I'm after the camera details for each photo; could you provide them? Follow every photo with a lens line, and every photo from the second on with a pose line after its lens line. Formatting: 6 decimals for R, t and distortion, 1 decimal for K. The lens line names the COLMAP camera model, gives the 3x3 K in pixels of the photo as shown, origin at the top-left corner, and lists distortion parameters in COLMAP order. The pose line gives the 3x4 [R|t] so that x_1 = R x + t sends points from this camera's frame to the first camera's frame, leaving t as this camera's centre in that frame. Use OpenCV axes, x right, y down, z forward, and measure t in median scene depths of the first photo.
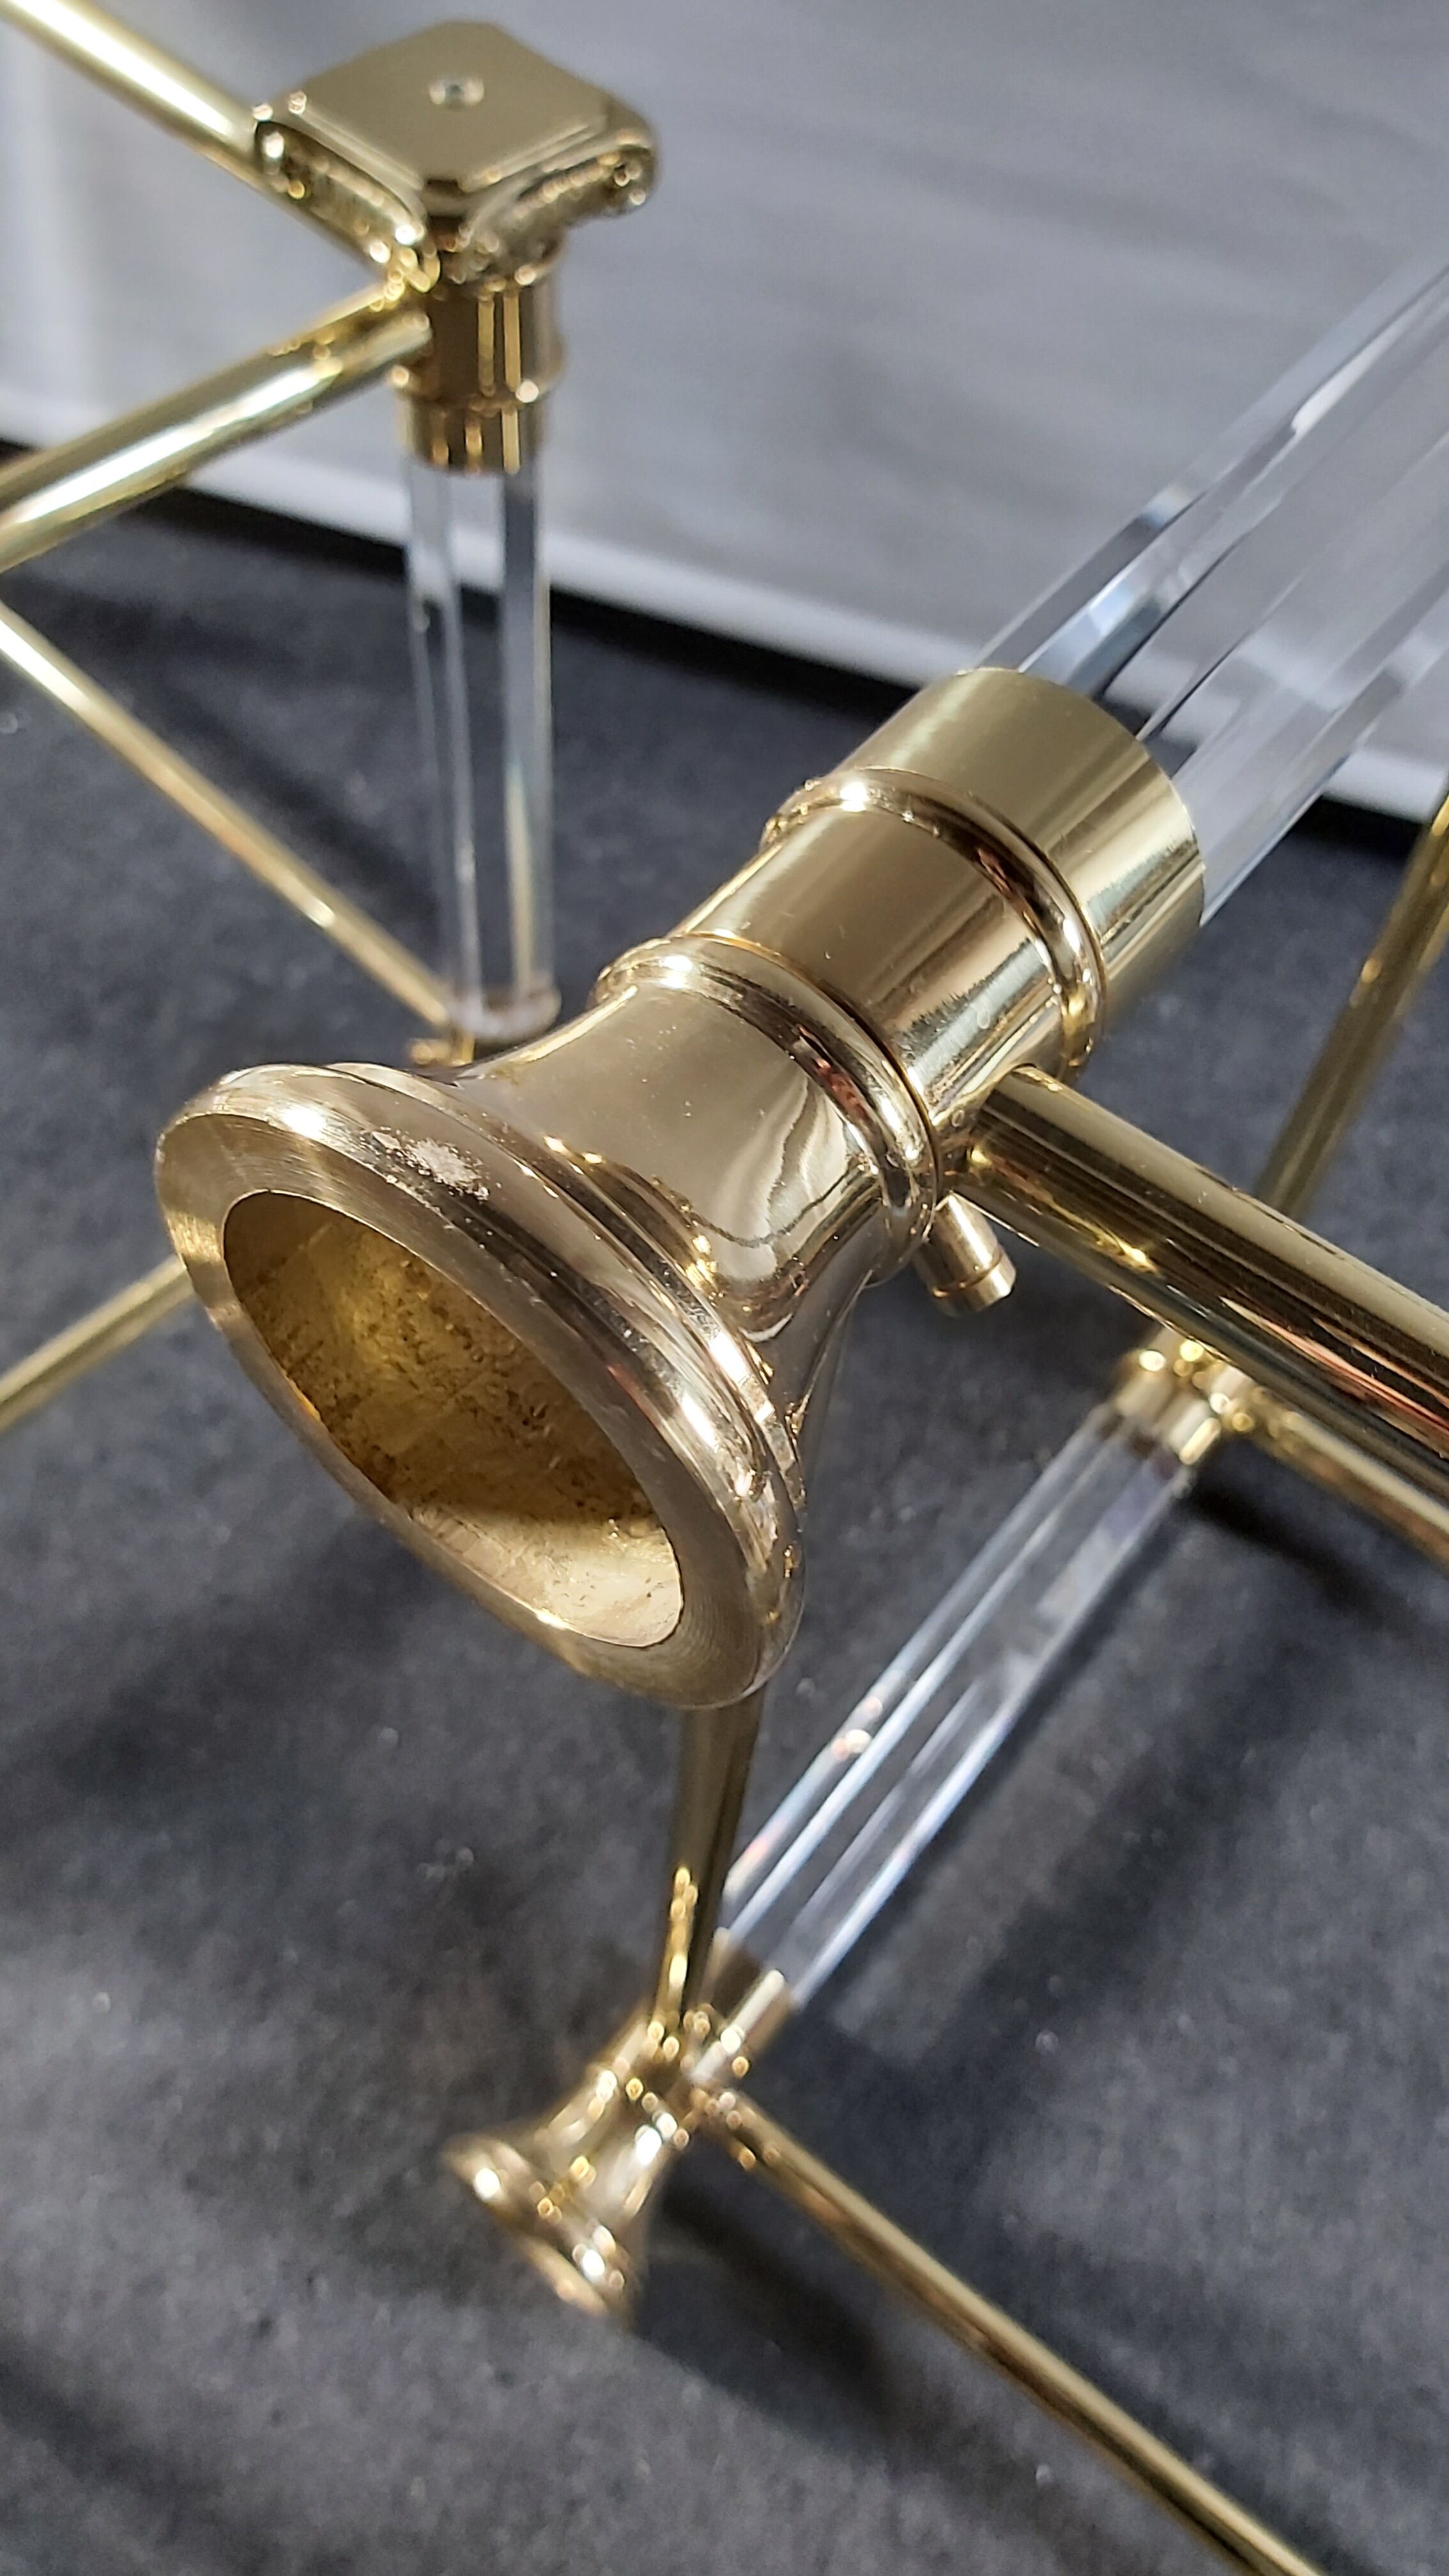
lens RADIAL K [[2055.3, 0, 716.1], [0, 2055.3, 1296.5], [0, 0, 1]] dist [0.072990, -0.151440]
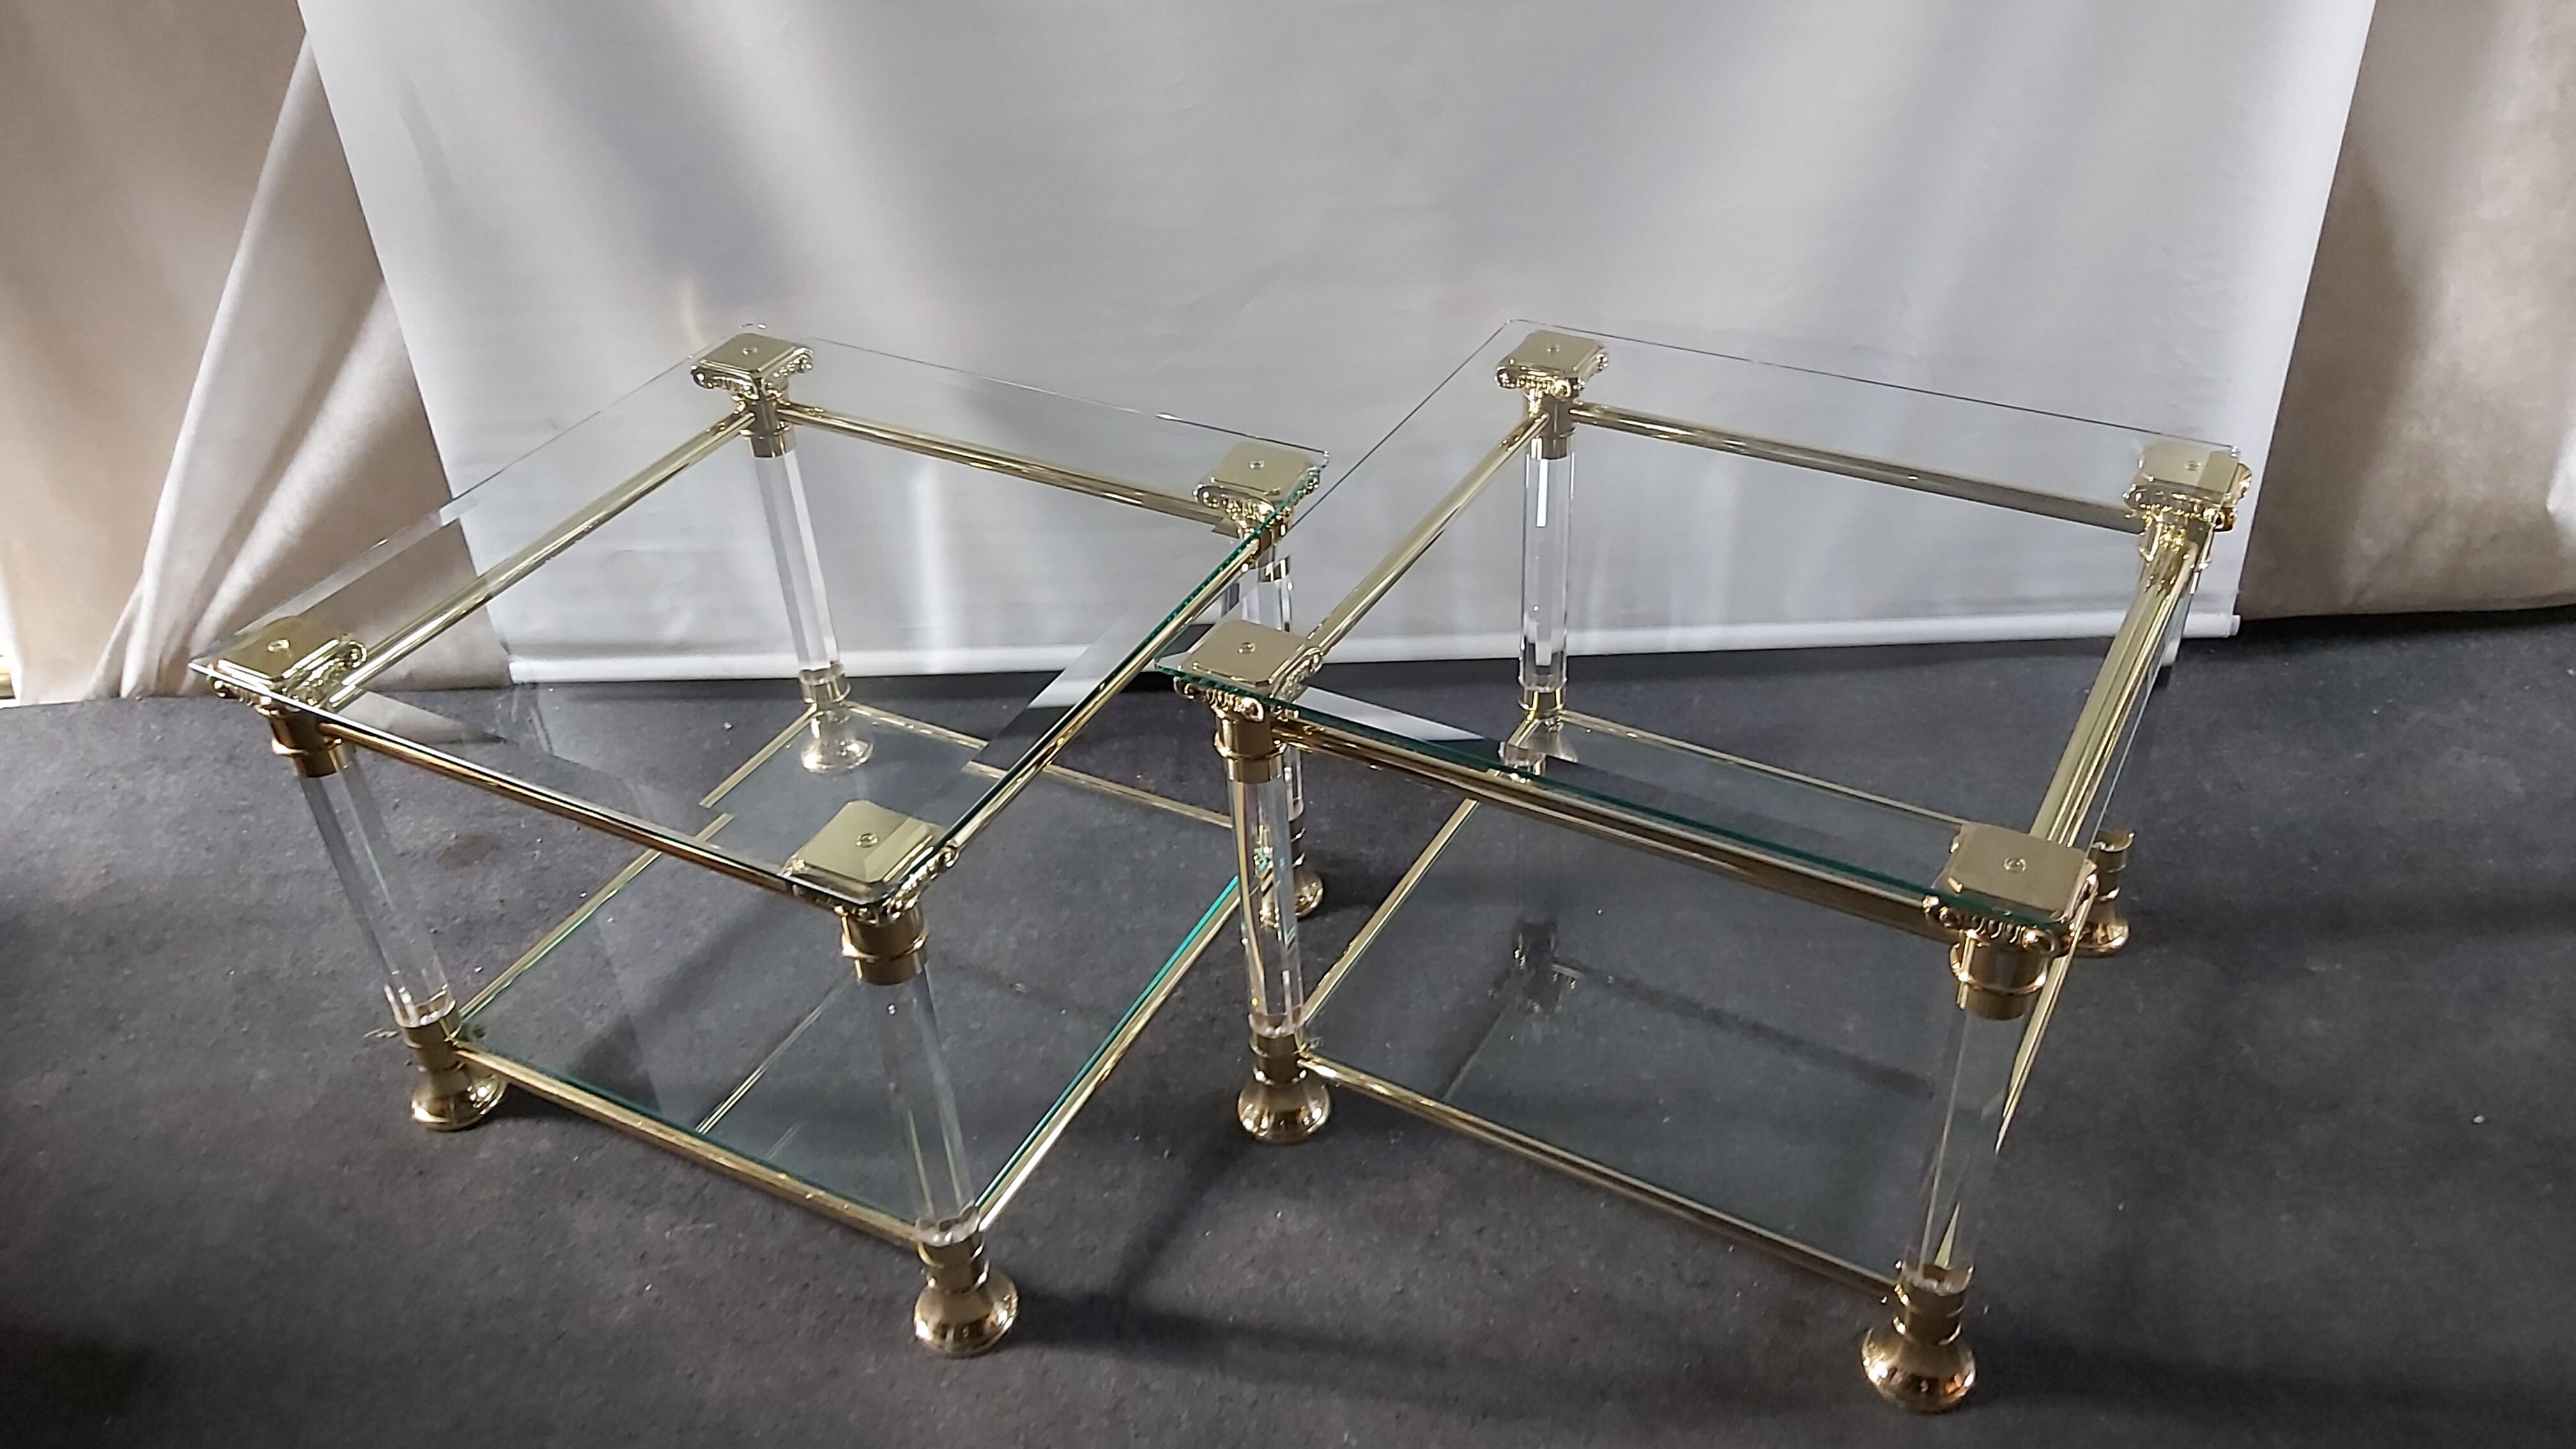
lens RADIAL K [[2002.4, 0, 1249.1], [0, 2002.4, 734.6], [0, 0, 1]] dist [0.090828, -0.164060]
pose [[0.953156, -0.258224, 0.157523, -0.589362], [0.297136, 0.896775, -0.327878, 0.633482], [-0.056597, 0.359325, 0.931495, -1.366702]]
